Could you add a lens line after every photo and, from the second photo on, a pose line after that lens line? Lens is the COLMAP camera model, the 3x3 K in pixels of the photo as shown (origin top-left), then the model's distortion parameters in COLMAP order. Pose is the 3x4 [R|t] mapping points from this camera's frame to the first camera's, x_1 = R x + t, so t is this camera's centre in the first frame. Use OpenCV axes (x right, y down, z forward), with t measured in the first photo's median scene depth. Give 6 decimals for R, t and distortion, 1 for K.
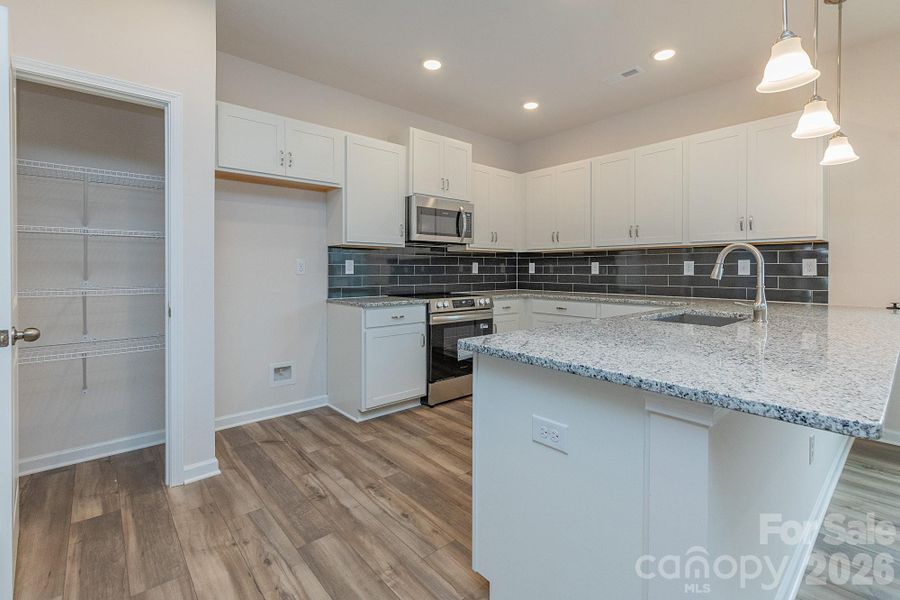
lens RADIAL K [[403.4, 0, 436.8], [0, 403.4, 270.6], [0, 0, 1]] dist [0.000381, -0.000077]
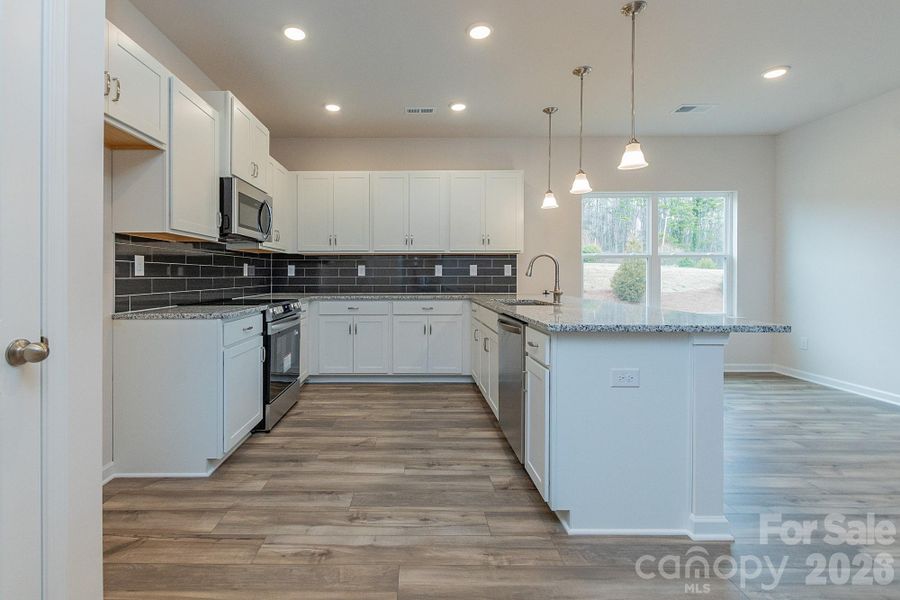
lens RADIAL K [[413.7, 0, 405.6], [0, 413.7, 276.1], [0, 0, 1]] dist [0.000776, 0.000067]
pose [[0.658089, -0.003415, 0.752932, -0.579973], [0.003117, 0.999994, 0.001811, 0.011323], [-0.752934, 0.001155, 0.658095, 0.254168]]
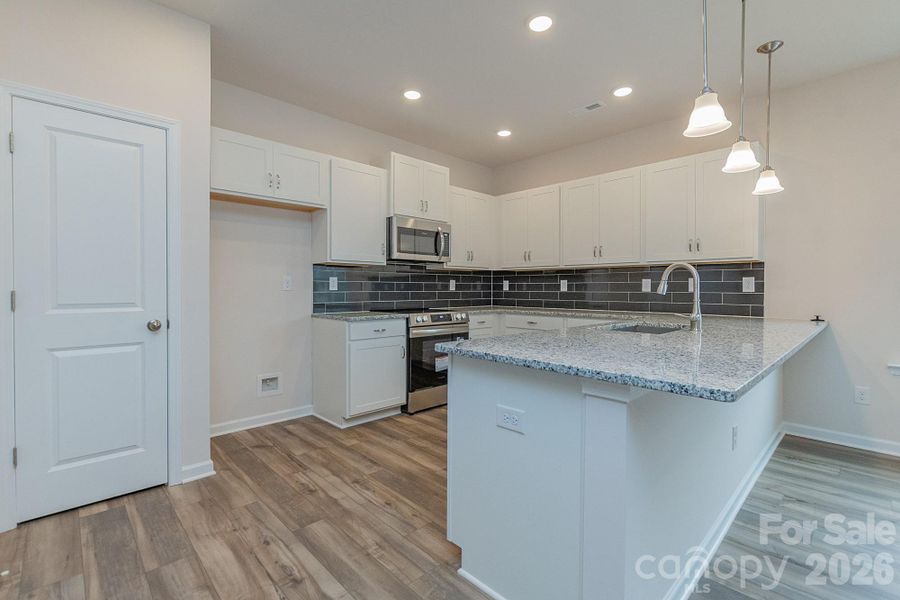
lens RADIAL K [[401.9, 0, 434.3], [0, 401.9, 292.1], [0, 0, 1]] dist [0.000170, 0.000005]
pose [[0.998893, 0.001570, 0.047005, -0.002486], [-0.001928, 0.999969, 0.007574, 0.006254], [-0.046992, -0.007656, 0.998866, -0.079979]]
